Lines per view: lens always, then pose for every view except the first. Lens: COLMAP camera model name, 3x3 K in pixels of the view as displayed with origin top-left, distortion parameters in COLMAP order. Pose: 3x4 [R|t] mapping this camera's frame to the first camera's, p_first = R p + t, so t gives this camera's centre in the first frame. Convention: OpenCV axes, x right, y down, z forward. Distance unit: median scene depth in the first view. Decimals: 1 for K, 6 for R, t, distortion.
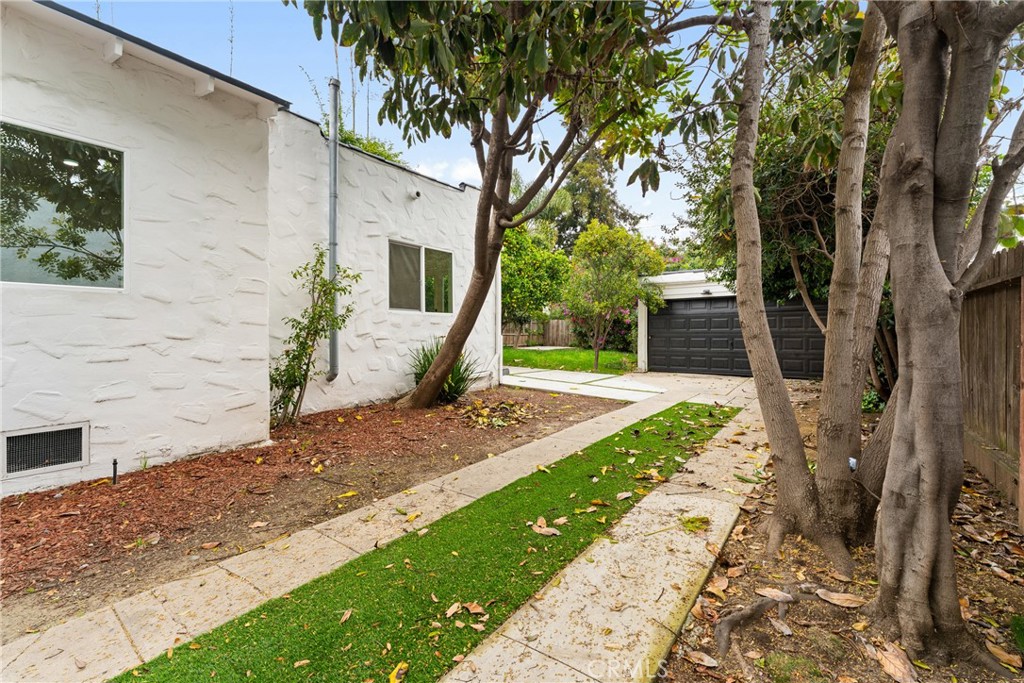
lens RADIAL K [[416.4, 0, 510.2], [0, 416.4, 335.6], [0, 0, 1]] dist [0.000152, 0.000120]
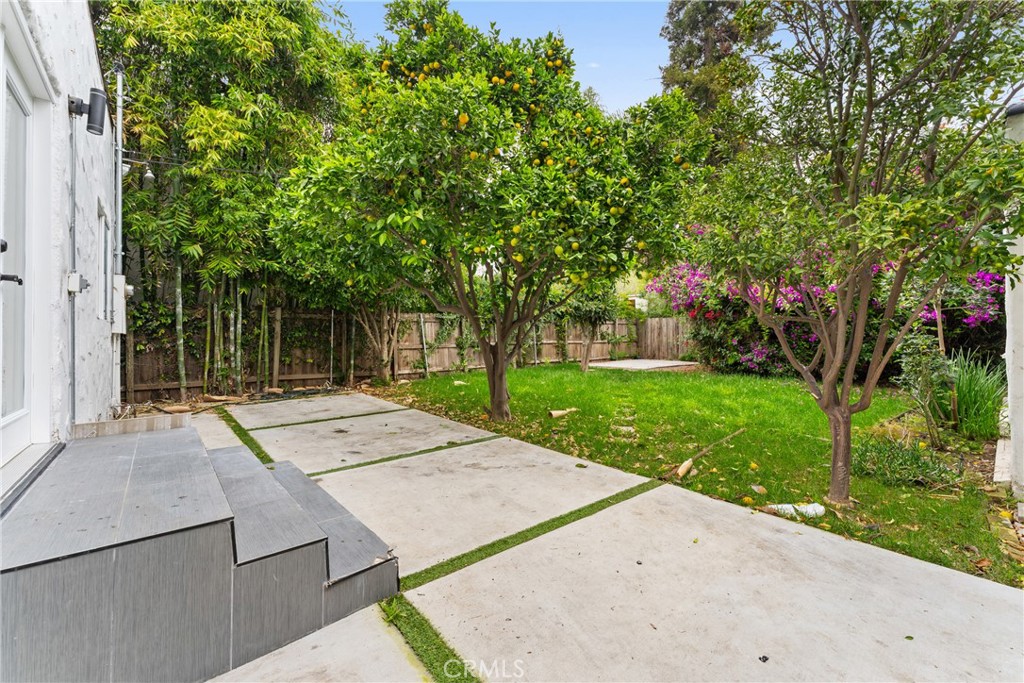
lens RADIAL K [[416.4, 0, 515.0], [0, 416.4, 338.7], [0, 0, 1]] dist [0.000152, 0.000120]
pose [[0.976332, -0.011262, -0.215983, 0.039659], [0.010390, 0.999933, -0.005172, -0.006232], [0.216027, 0.002806, 0.976383, 0.376233]]
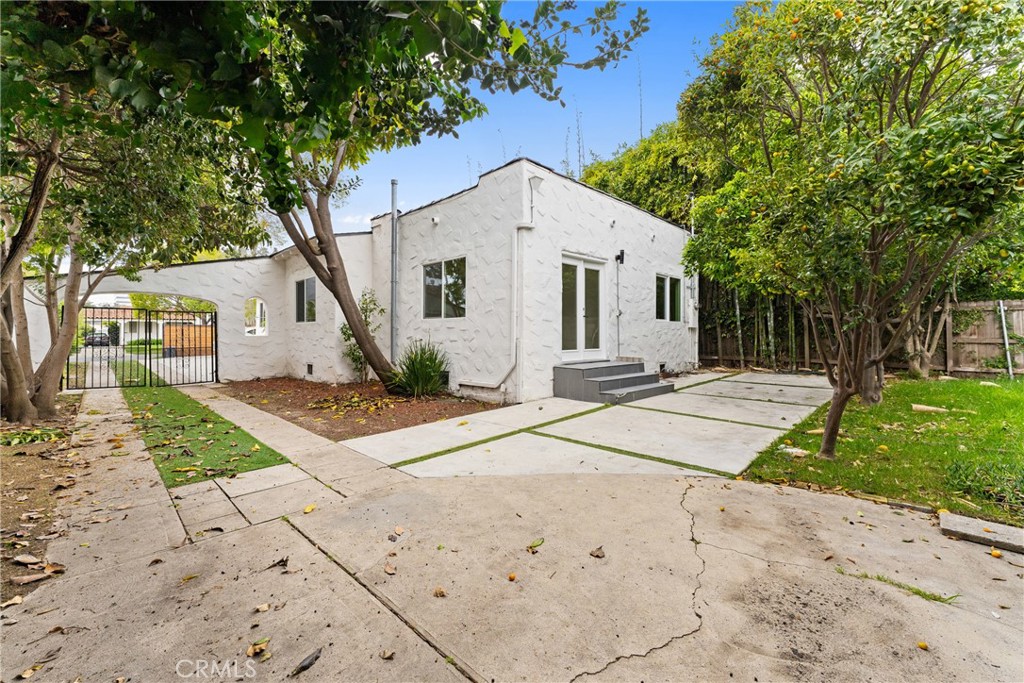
lens RADIAL K [[416.4, 0, 513.3], [0, 416.4, 337.6], [0, 0, 1]] dist [0.000152, 0.000120]
pose [[-0.113577, 0.009807, -0.993481, 0.282578], [-0.005928, 0.999927, 0.010548, -0.005300], [0.993511, 0.007088, -0.113511, 0.410272]]
